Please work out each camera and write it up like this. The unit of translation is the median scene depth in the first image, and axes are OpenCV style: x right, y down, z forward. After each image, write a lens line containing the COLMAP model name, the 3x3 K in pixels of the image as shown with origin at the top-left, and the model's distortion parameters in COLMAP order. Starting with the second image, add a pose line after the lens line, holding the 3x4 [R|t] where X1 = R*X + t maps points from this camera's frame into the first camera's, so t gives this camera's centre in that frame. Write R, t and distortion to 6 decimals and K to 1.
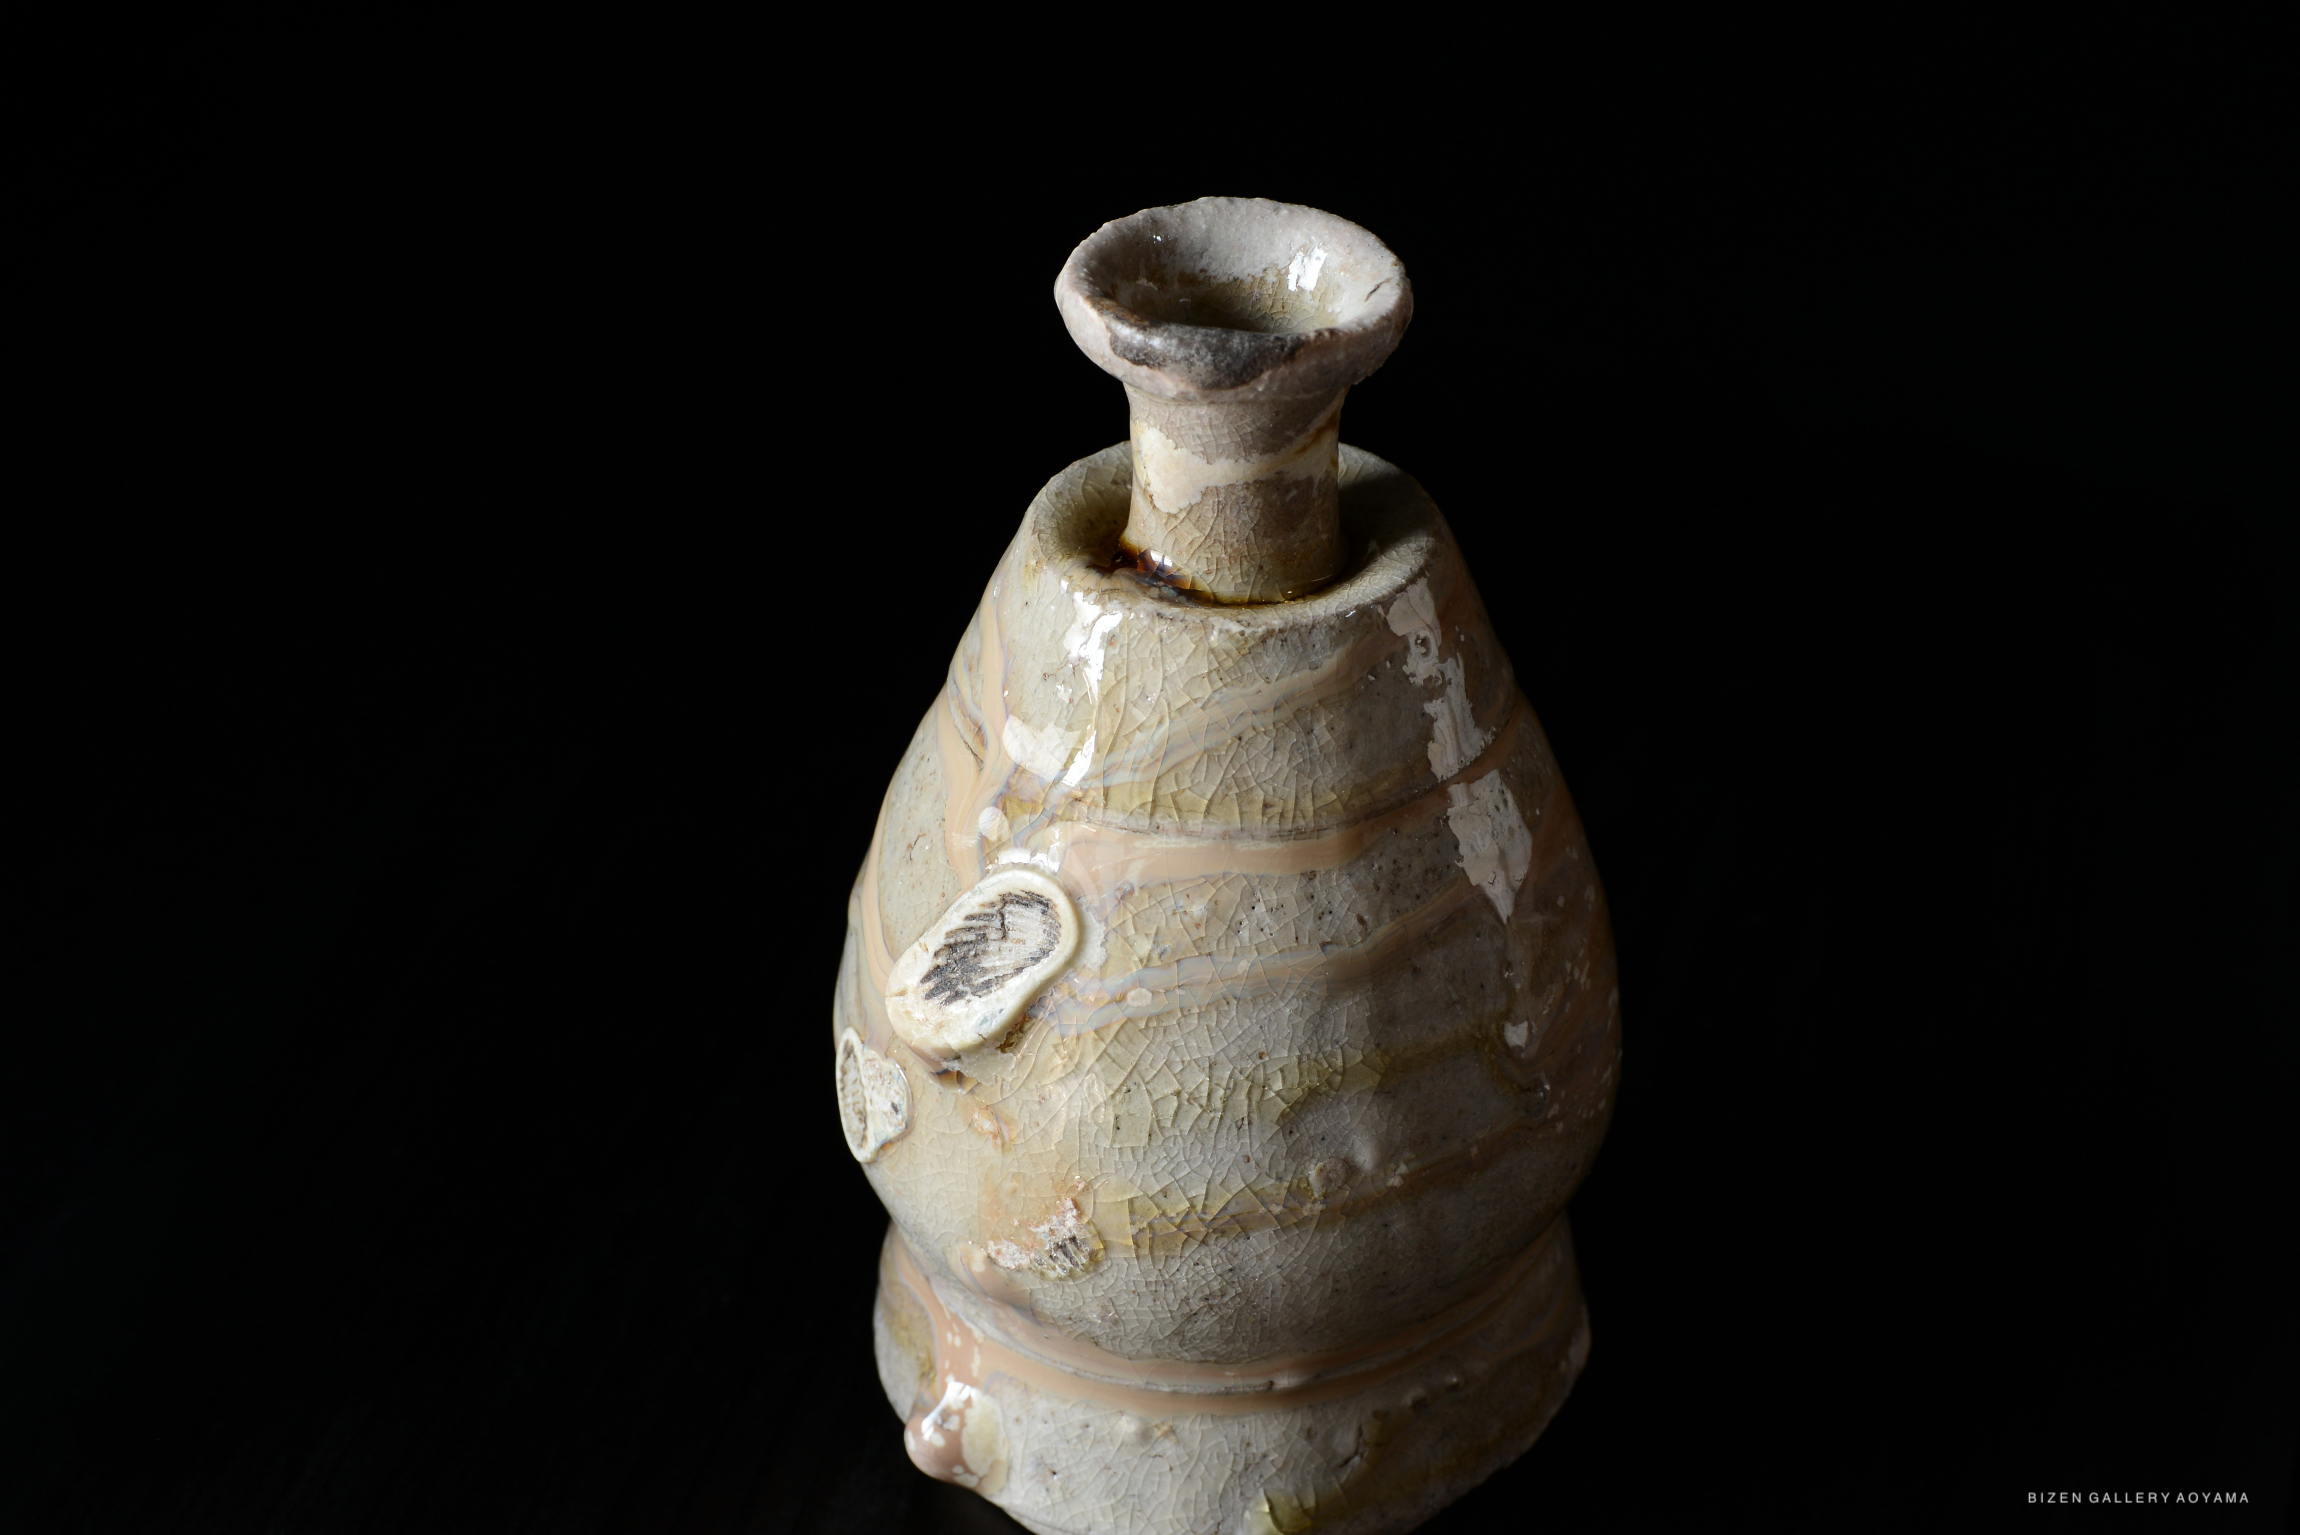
lens RADIAL K [[4938.2, 0, 1150.0], [0, 4938.2, 767.5], [0, 0, 1]] dist [0.089734, -0.029822]
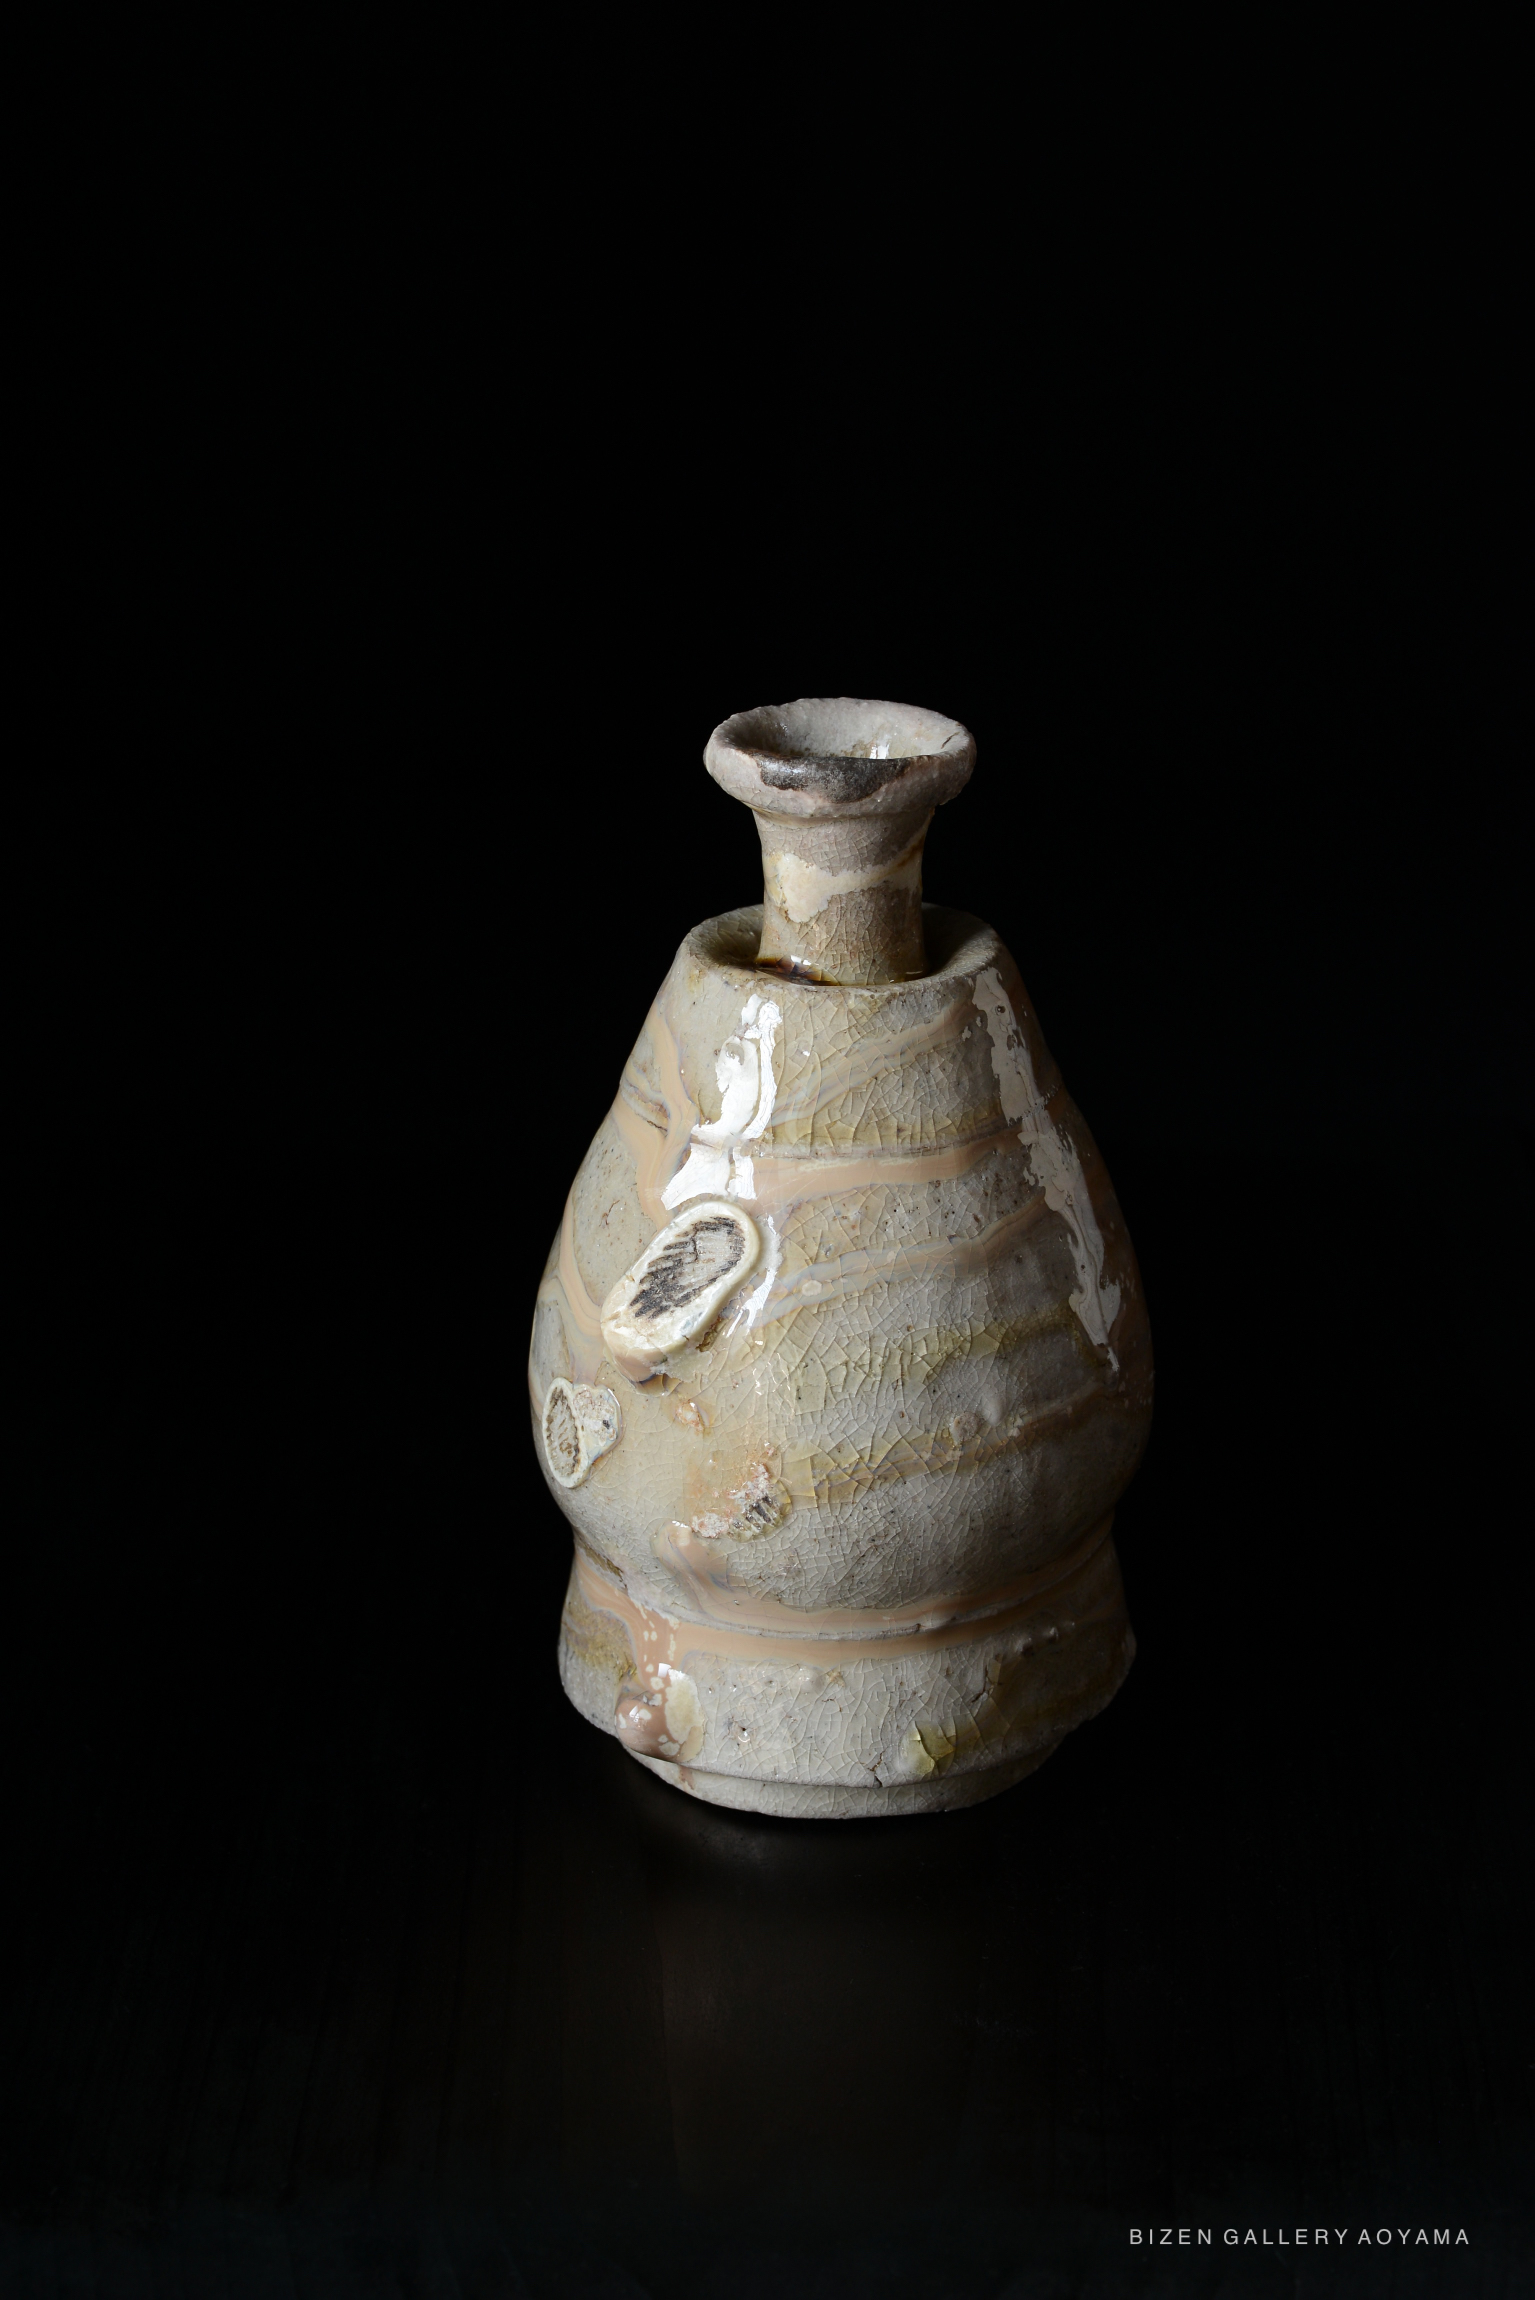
lens RADIAL K [[4938.2, 0, 767.5], [0, 4938.2, 1150.0], [0, 0, 1]] dist [0.089734, -0.029822]
pose [[0.989100, -0.057085, 0.135730, -0.183110], [0.084277, 0.975350, -0.203938, 0.268657], [-0.120743, 0.213154, 0.969529, -0.245459]]
